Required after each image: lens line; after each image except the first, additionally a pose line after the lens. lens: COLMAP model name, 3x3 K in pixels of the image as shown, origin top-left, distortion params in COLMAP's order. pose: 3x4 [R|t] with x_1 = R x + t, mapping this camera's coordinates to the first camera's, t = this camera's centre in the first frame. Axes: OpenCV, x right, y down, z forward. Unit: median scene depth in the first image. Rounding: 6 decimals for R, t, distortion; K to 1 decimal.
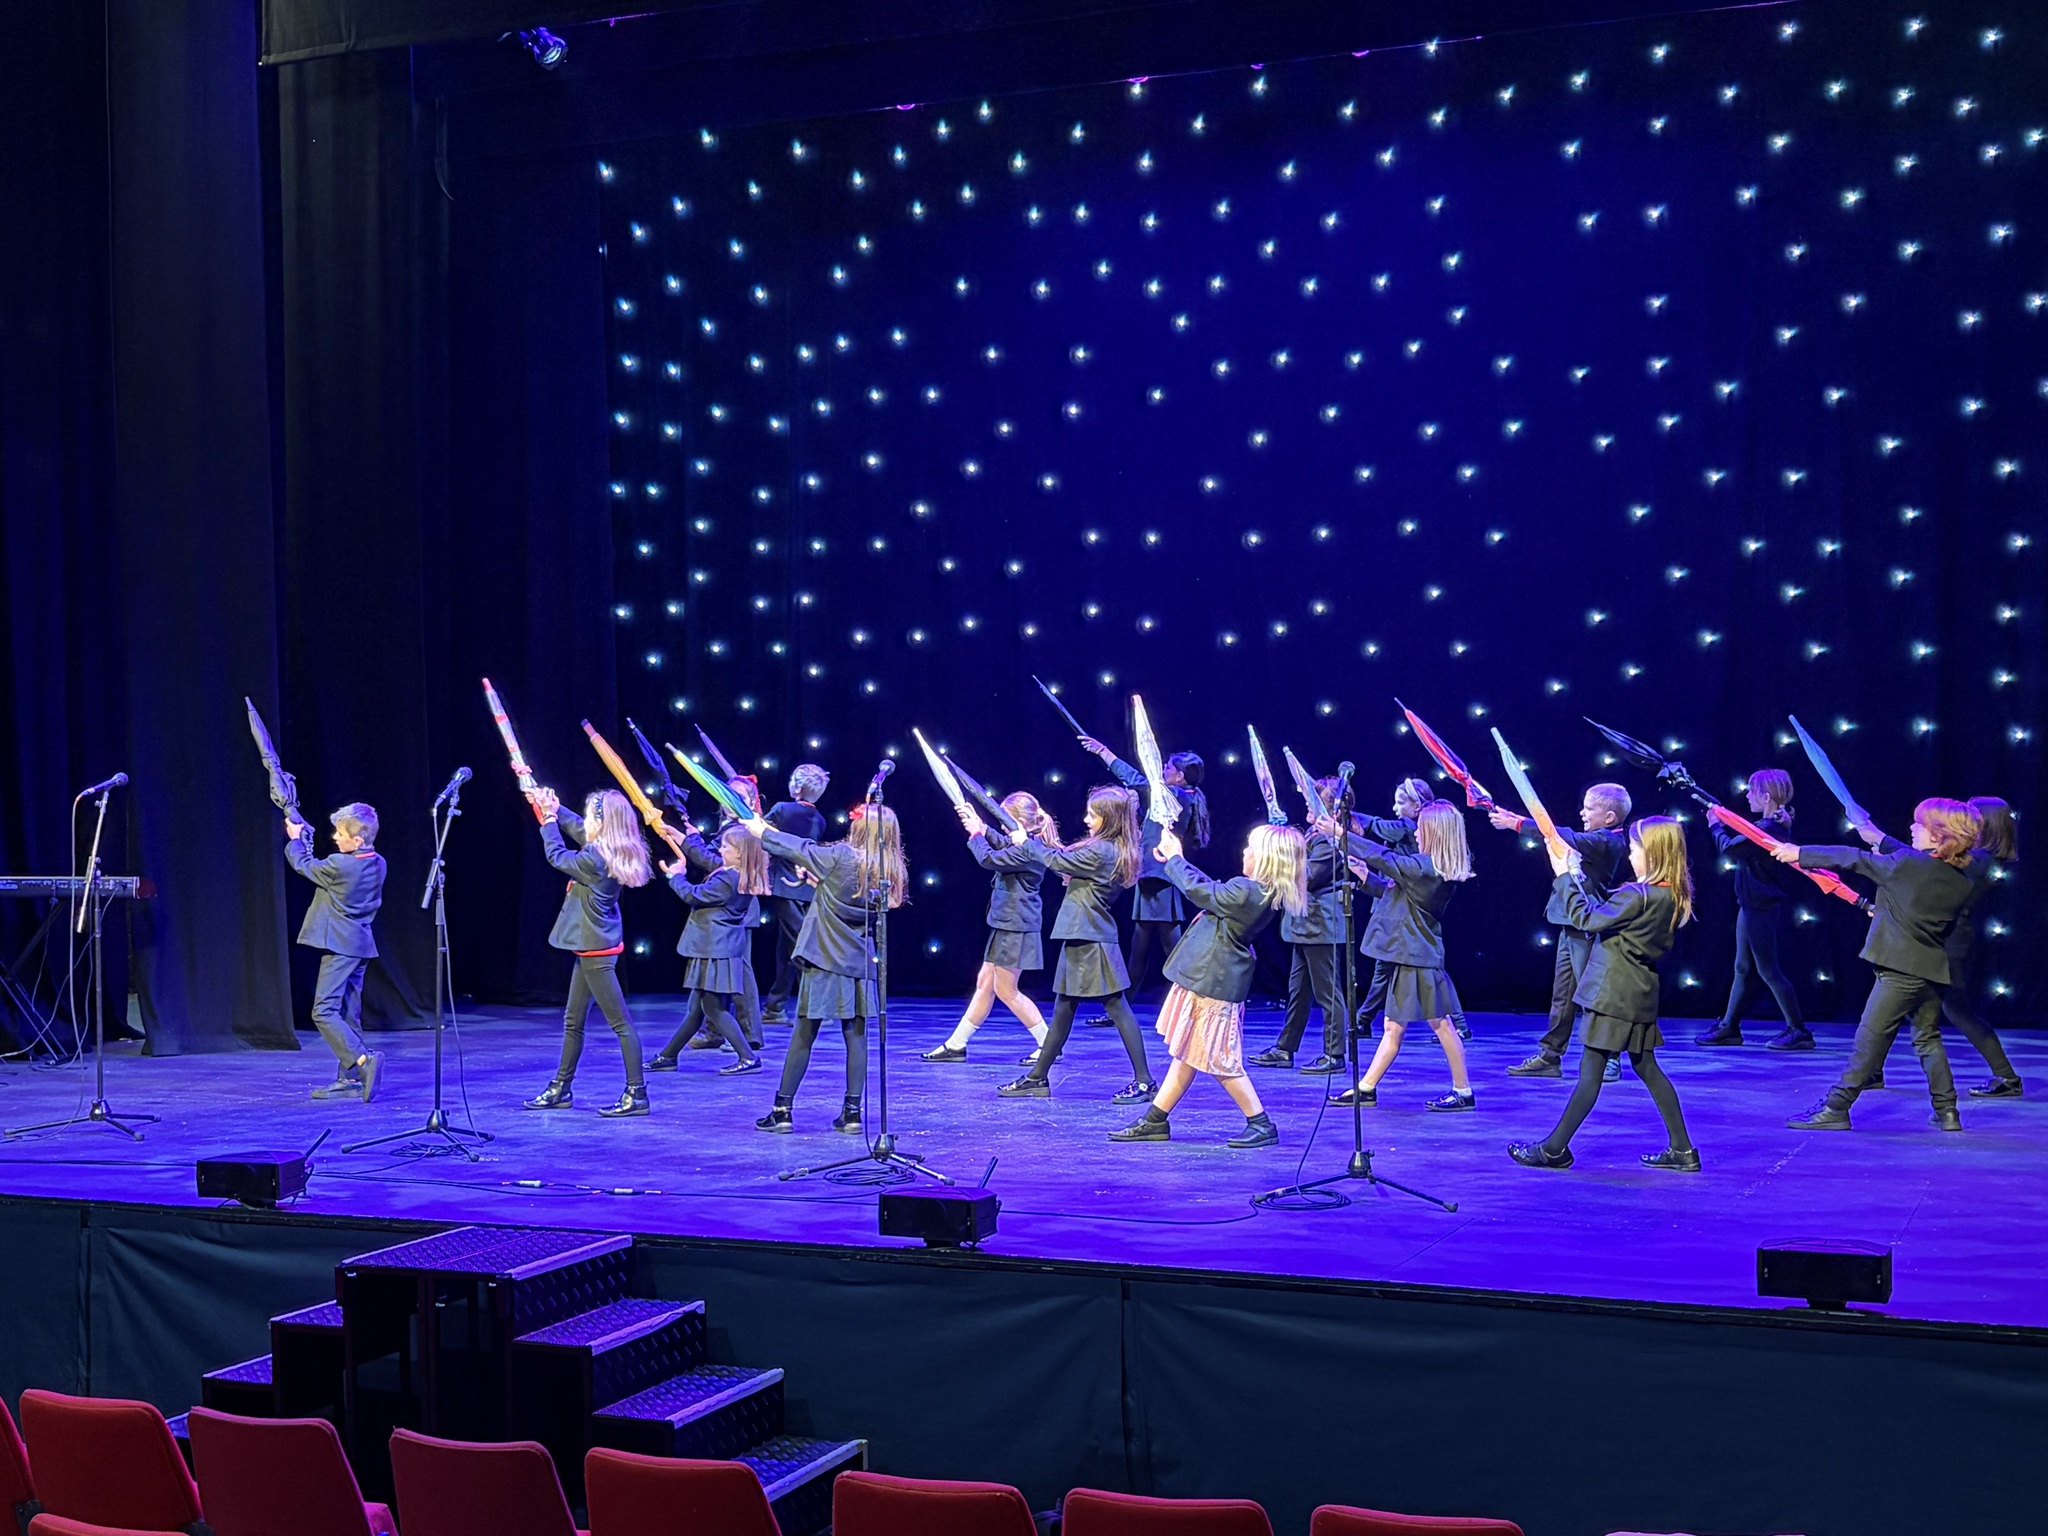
lens RADIAL K [[2637.2, 0, 995.6], [0, 2637.2, 774.0], [0, 0, 1]] dist [0.046871, 0.000000]
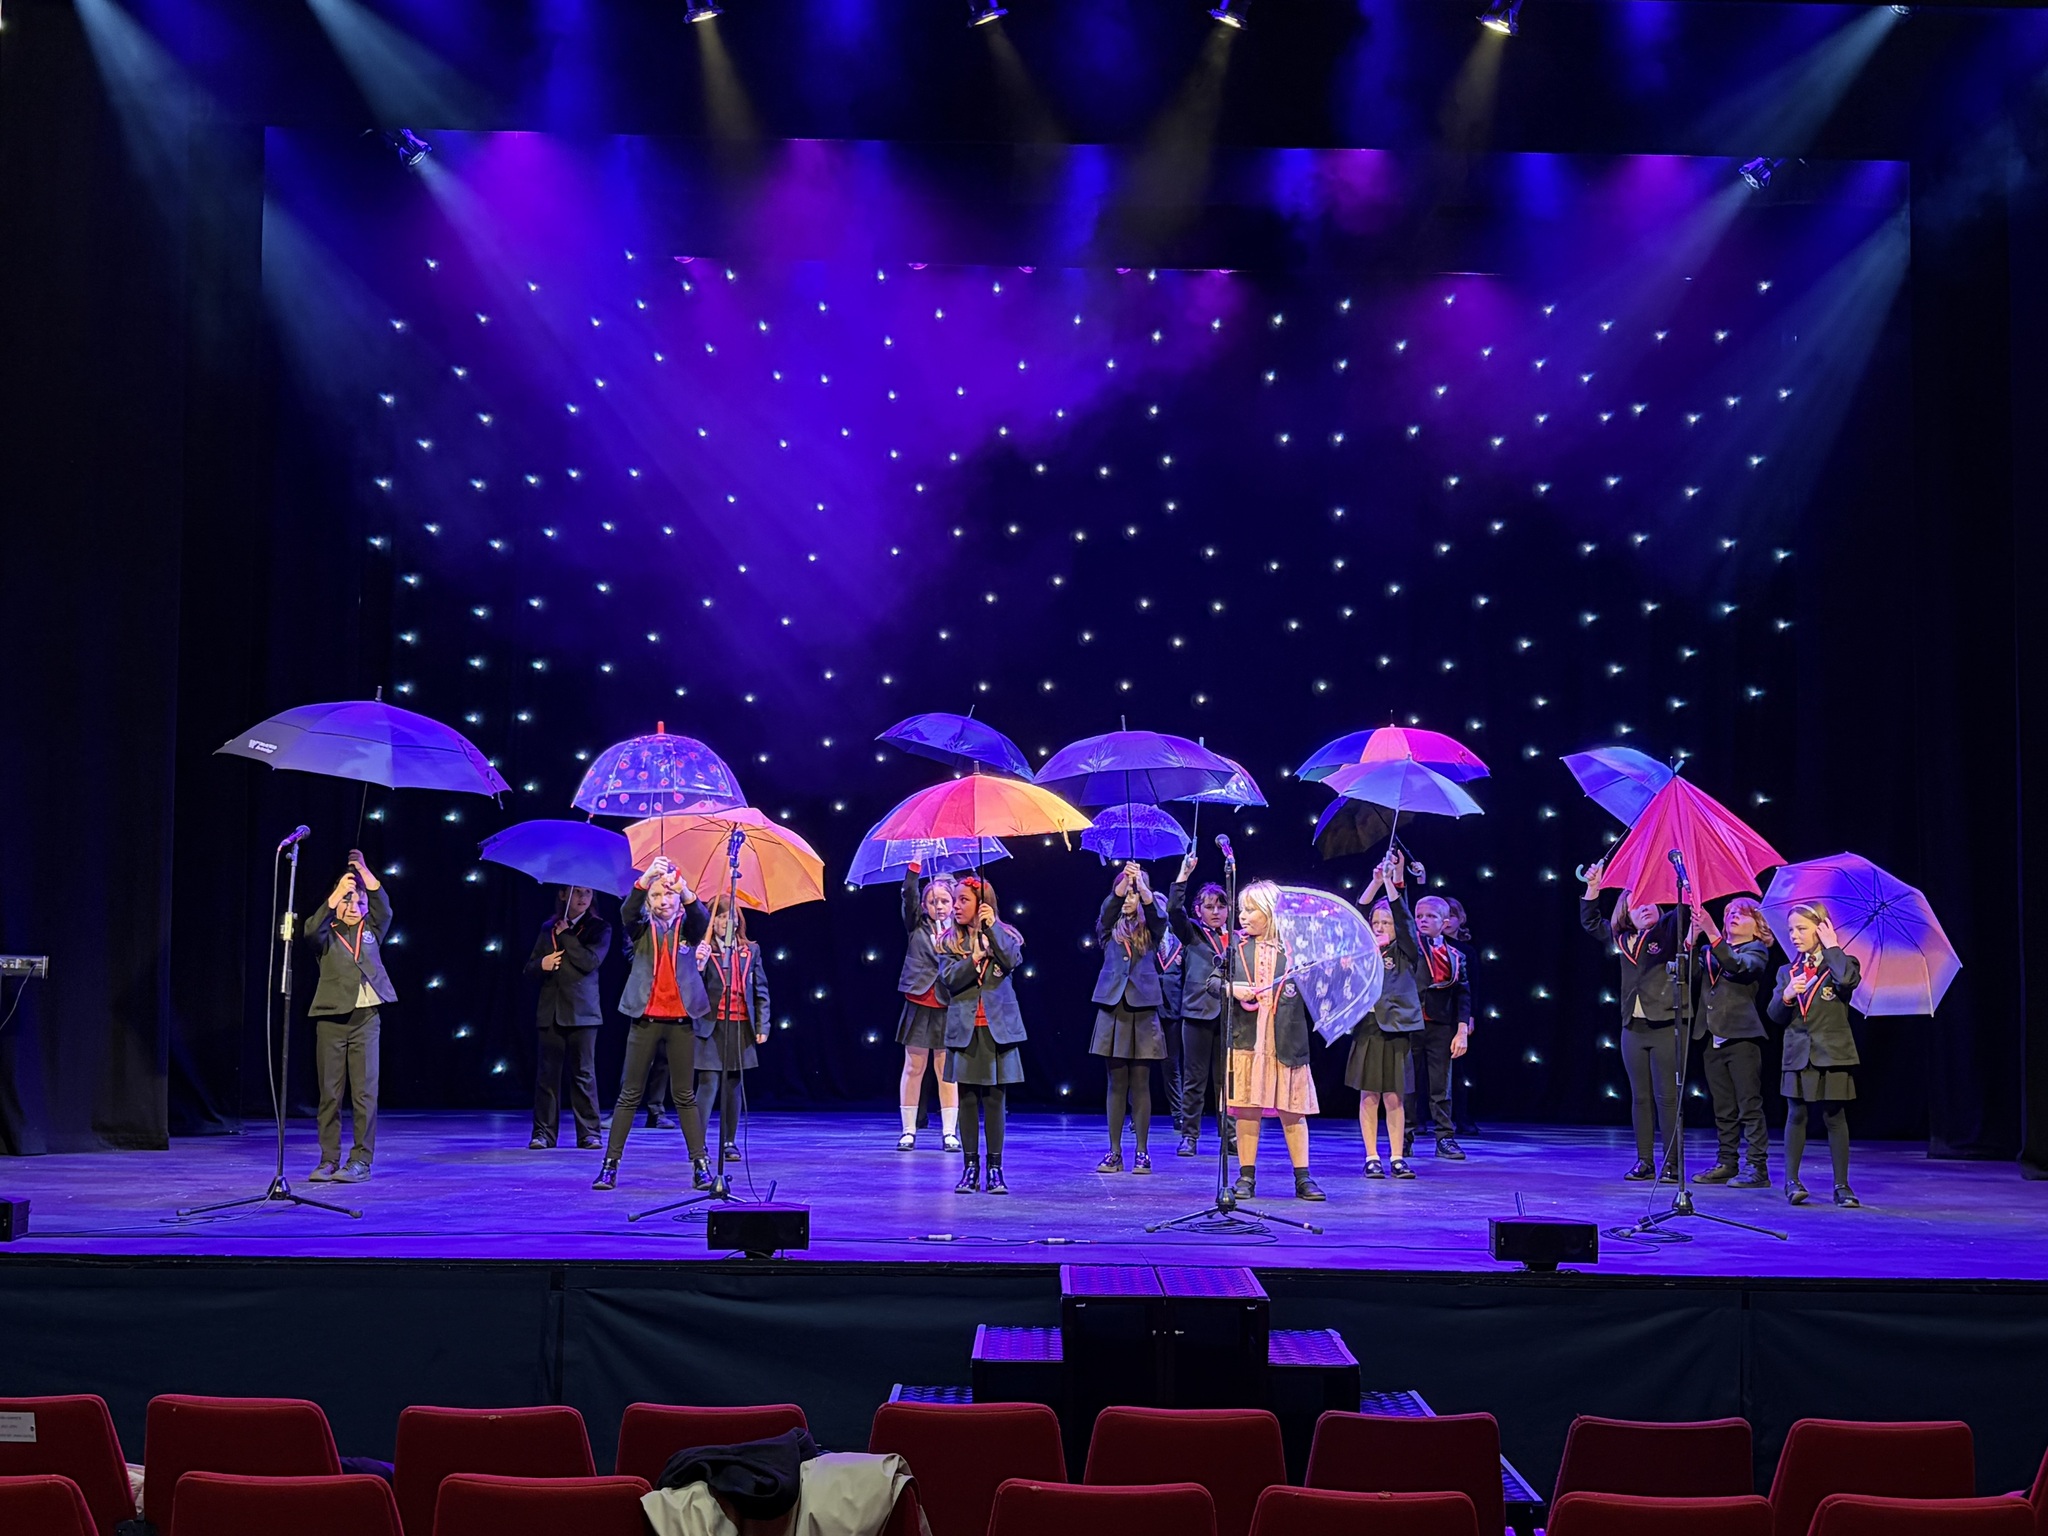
lens RADIAL K [[2393.1, 0, 1017.0], [0, 2393.1, 783.0], [0, 0, 1]] dist [0.043121, 0.000000]
pose [[0.915849, 0.055900, 0.397612, -0.298660], [-0.027208, 0.996625, -0.077444, 0.029785], [-0.400599, 0.060109, 0.914280, 0.082378]]
